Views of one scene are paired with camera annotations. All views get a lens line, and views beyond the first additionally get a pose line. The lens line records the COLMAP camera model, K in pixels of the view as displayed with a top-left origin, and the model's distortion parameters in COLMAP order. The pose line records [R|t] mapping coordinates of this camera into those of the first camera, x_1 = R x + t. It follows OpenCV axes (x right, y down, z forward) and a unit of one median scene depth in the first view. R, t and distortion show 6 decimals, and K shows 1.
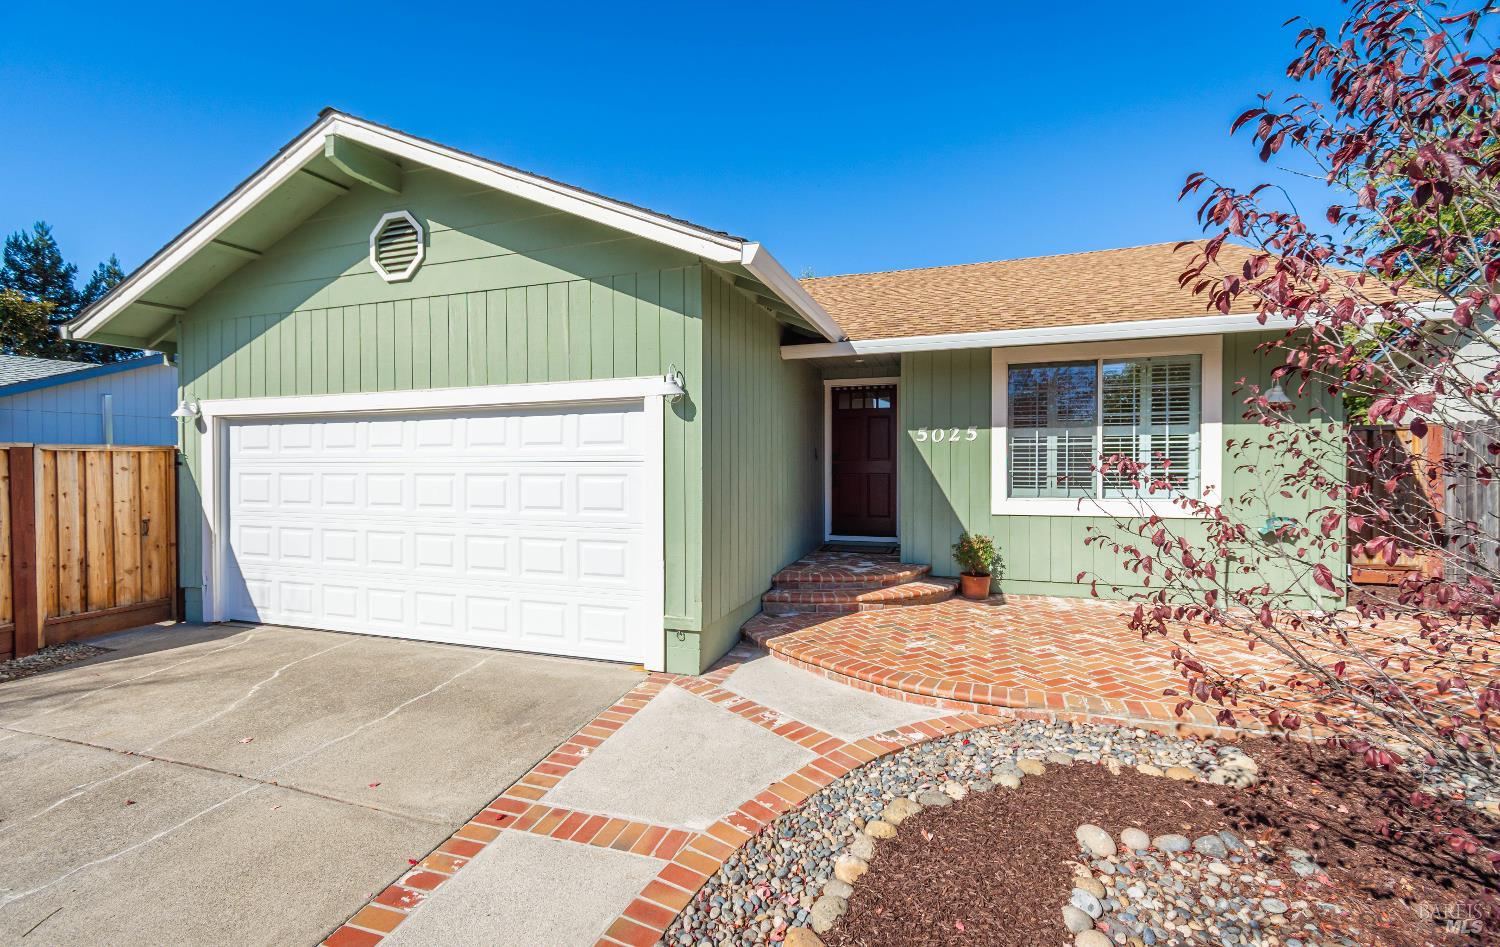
lens RADIAL K [[673.0, 0, 737.8], [0, 673.0, 478.0], [0, 0, 1]] dist [0.019942, -0.009041]
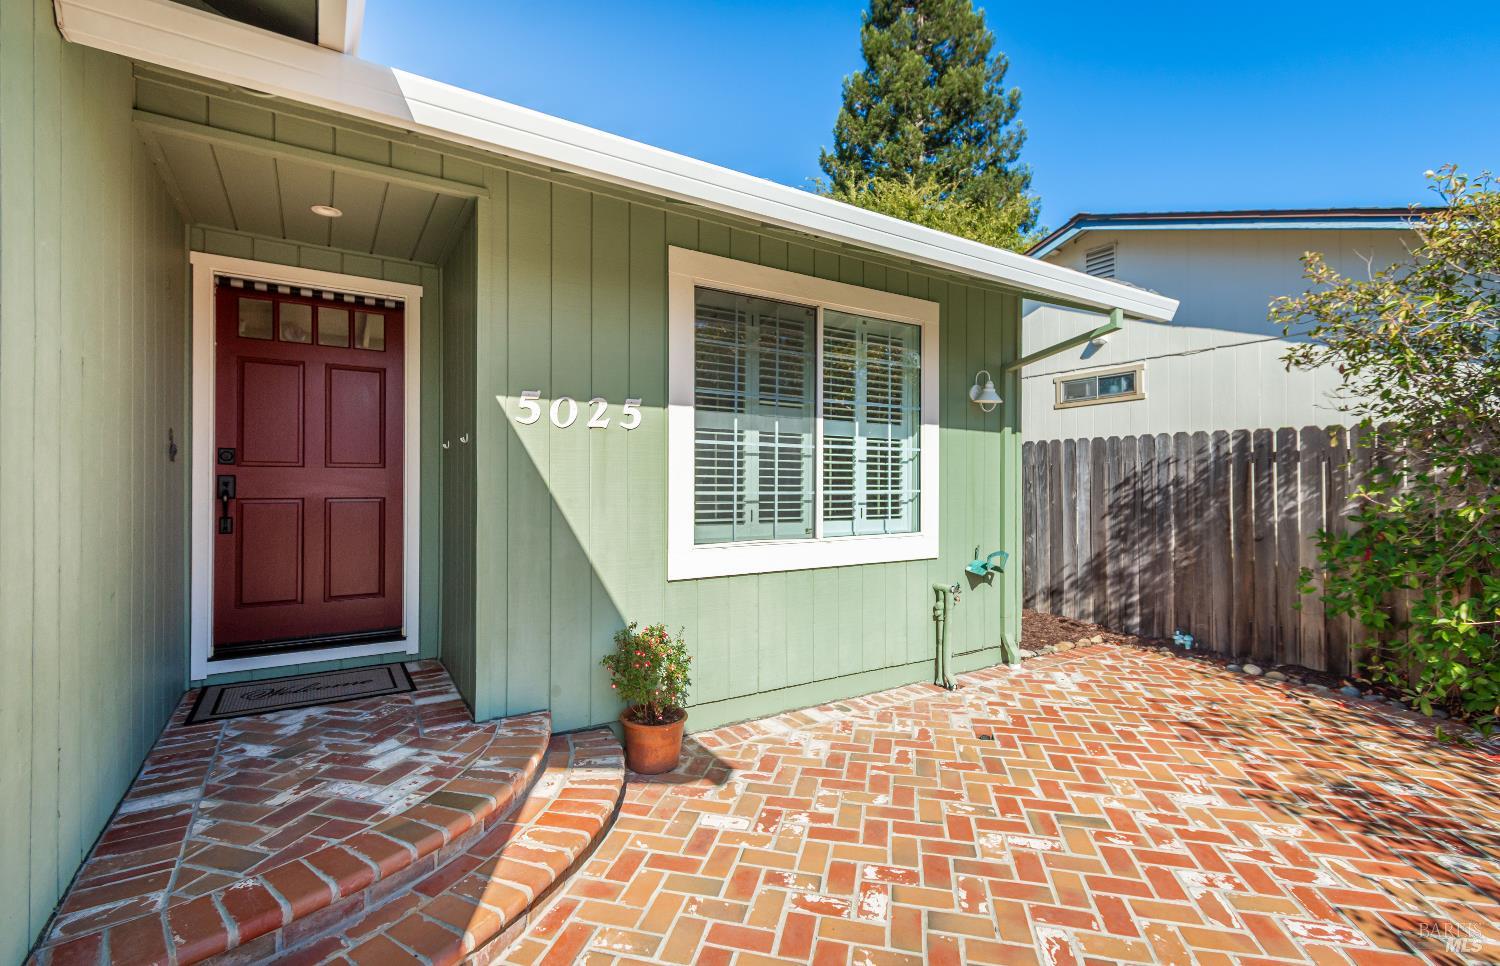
lens RADIAL K [[666.2, 0, 750.0], [0, 666.2, 483.0], [0, 0, 1]] dist [0.016891, 0.000065]
pose [[0.607347, 0.006584, 0.794410, 0.024825], [0.010474, 0.999812, -0.016293, -0.009070], [-0.794368, 0.018216, 0.607164, 0.665178]]
